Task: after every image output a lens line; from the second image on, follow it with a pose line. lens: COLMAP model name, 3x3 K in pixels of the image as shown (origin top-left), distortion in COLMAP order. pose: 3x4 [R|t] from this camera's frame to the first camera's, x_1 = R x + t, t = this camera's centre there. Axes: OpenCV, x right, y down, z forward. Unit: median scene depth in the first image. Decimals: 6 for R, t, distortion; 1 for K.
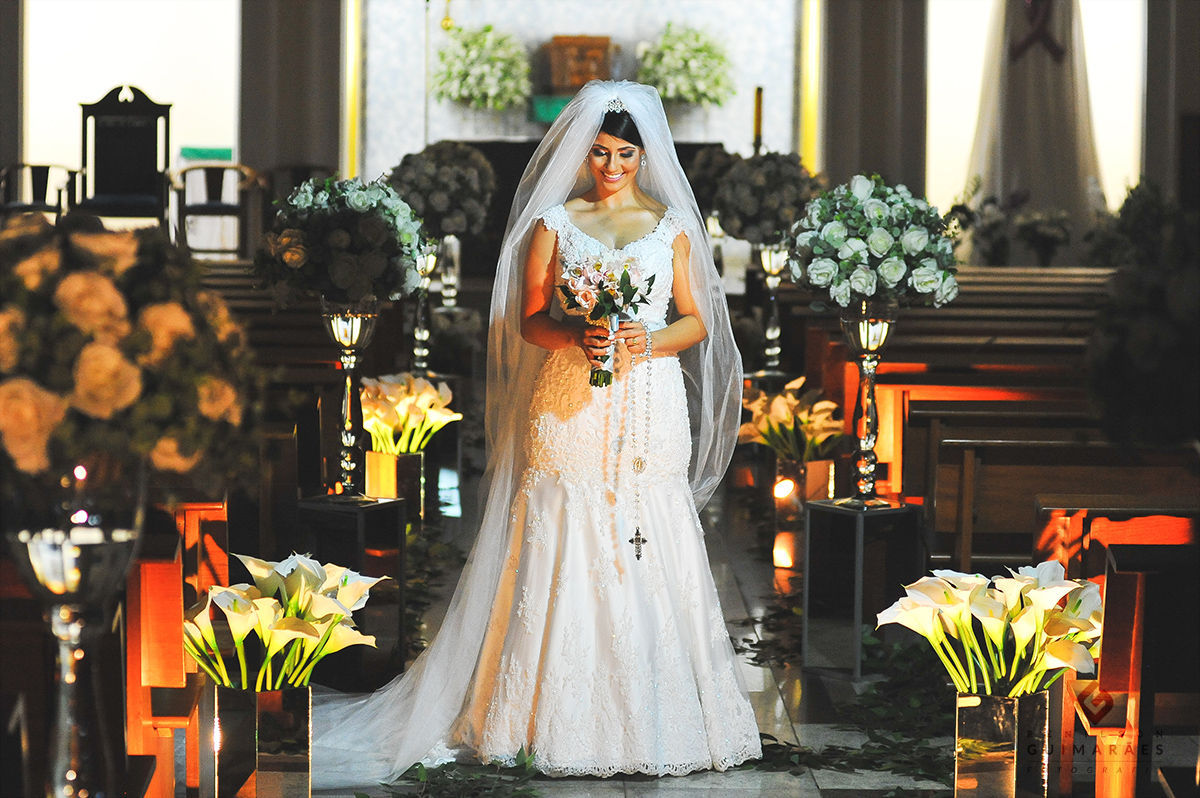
lens RADIAL K [[3177.0, 0, 600.0], [0, 3177.0, 399.0], [0, 0, 1]] dist [-0.097219, -1.402094]
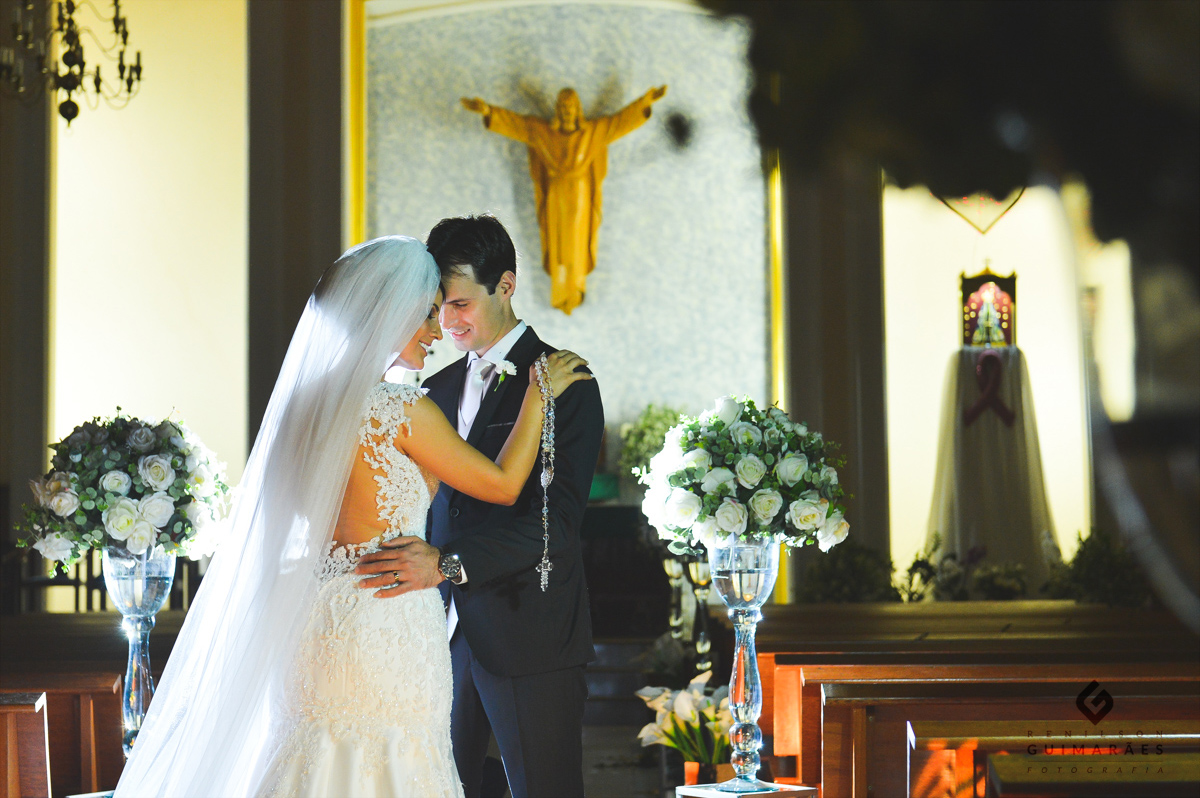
lens RADIAL K [[2550.3, 0, 600.0], [0, 2550.3, 399.0], [0, 0, 1]] dist [0.005662, 0.061087]
pose [[0.999381, -0.023621, -0.026059, 0.066319], [0.019281, 0.987607, -0.155759, 0.036998], [0.029415, 0.155160, 0.987451, 0.322263]]
